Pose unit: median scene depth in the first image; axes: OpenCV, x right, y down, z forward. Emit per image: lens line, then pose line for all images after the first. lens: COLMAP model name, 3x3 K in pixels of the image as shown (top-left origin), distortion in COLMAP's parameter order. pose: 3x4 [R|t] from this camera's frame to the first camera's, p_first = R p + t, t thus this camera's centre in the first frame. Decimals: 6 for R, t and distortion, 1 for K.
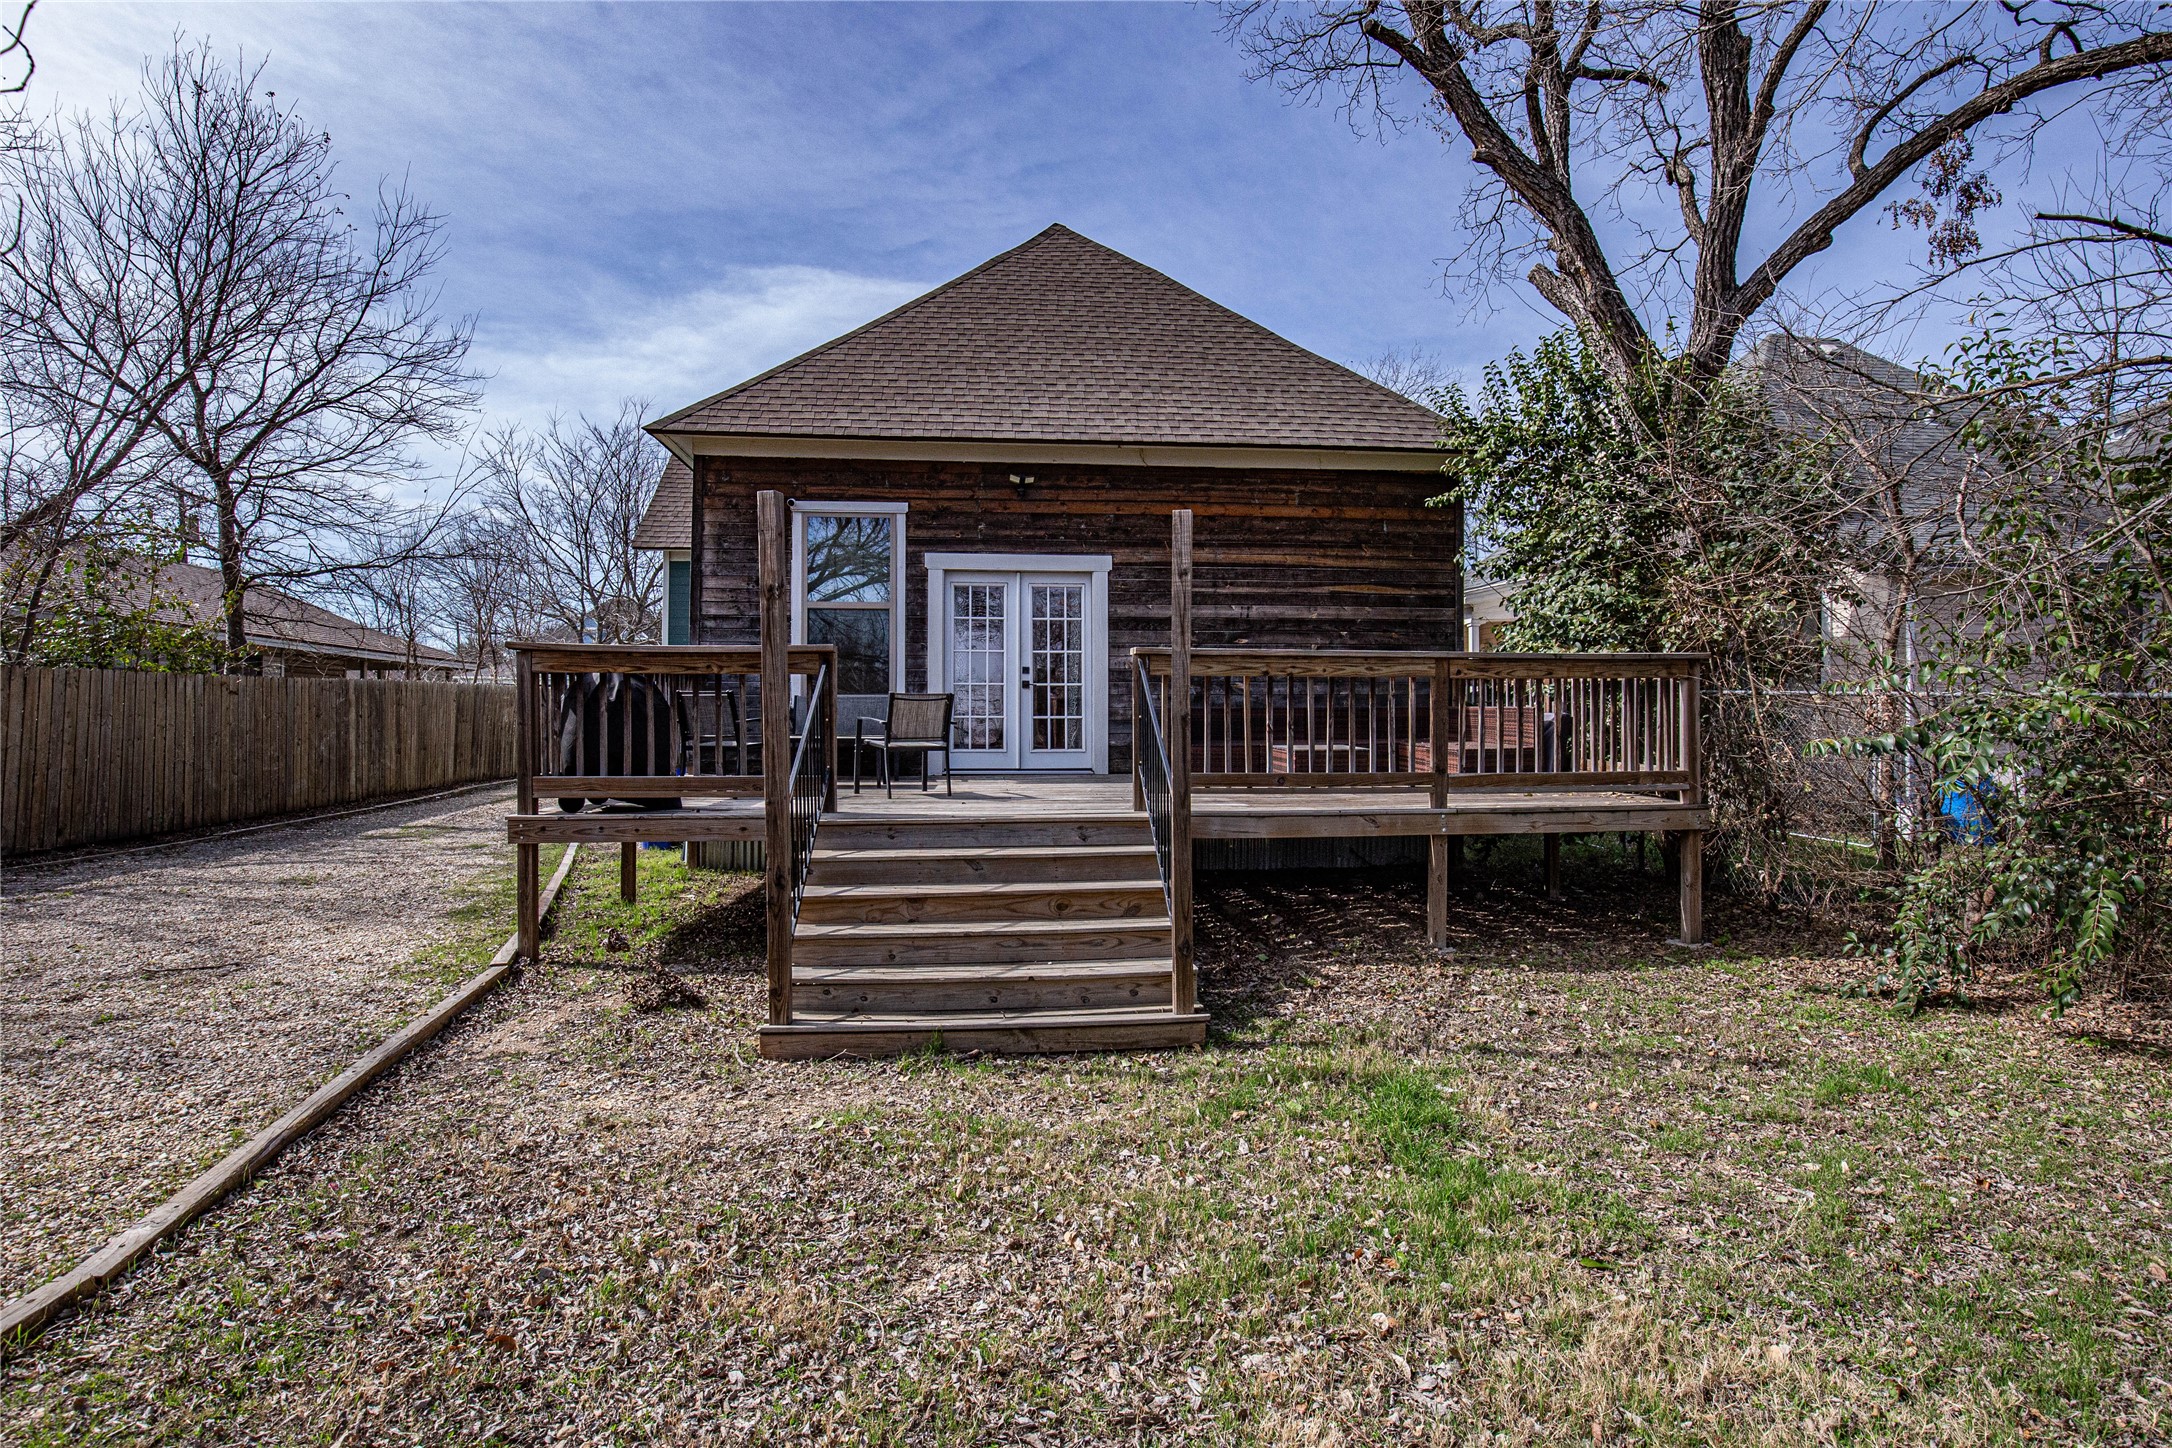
lens RADIAL K [[997.7, 0, 1083.6], [0, 997.7, 731.0], [0, 0, 1]] dist [-0.025287, -0.000202]
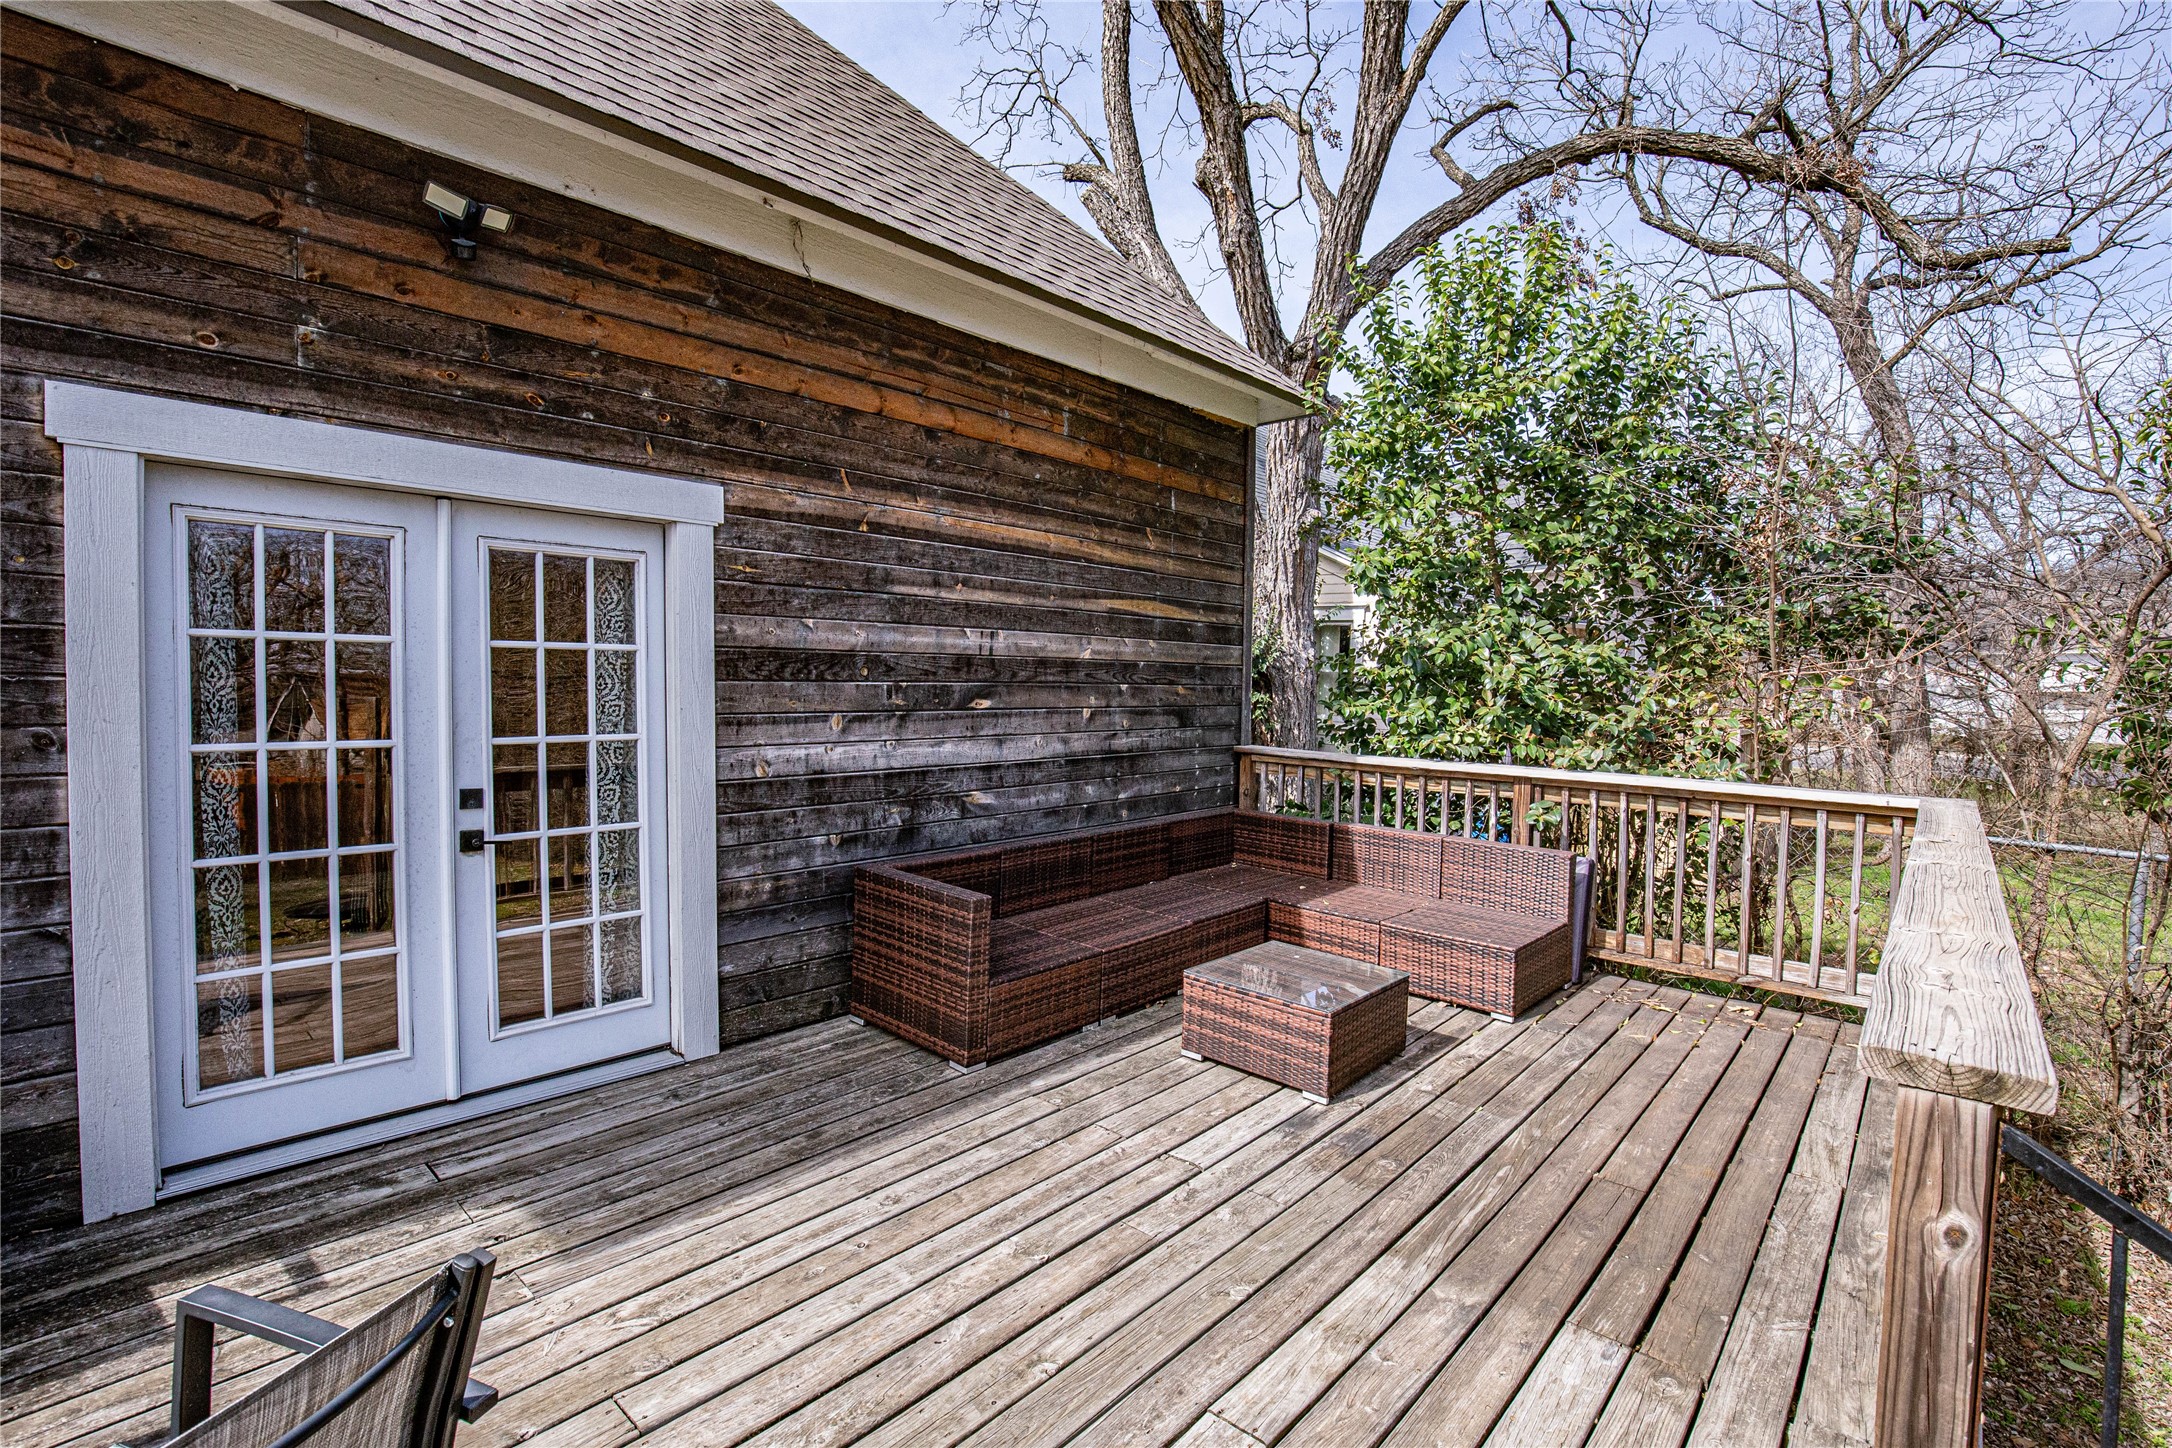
lens RADIAL K [[997.7, 0, 1082.8], [0, 997.7, 714.2], [0, 0, 1]] dist [-0.025287, -0.000202]
pose [[0.749669, -0.008426, 0.661759, -0.121646], [-0.008363, 0.999719, 0.022203, -0.097205], [-0.661760, -0.022179, 0.749388, 0.616190]]
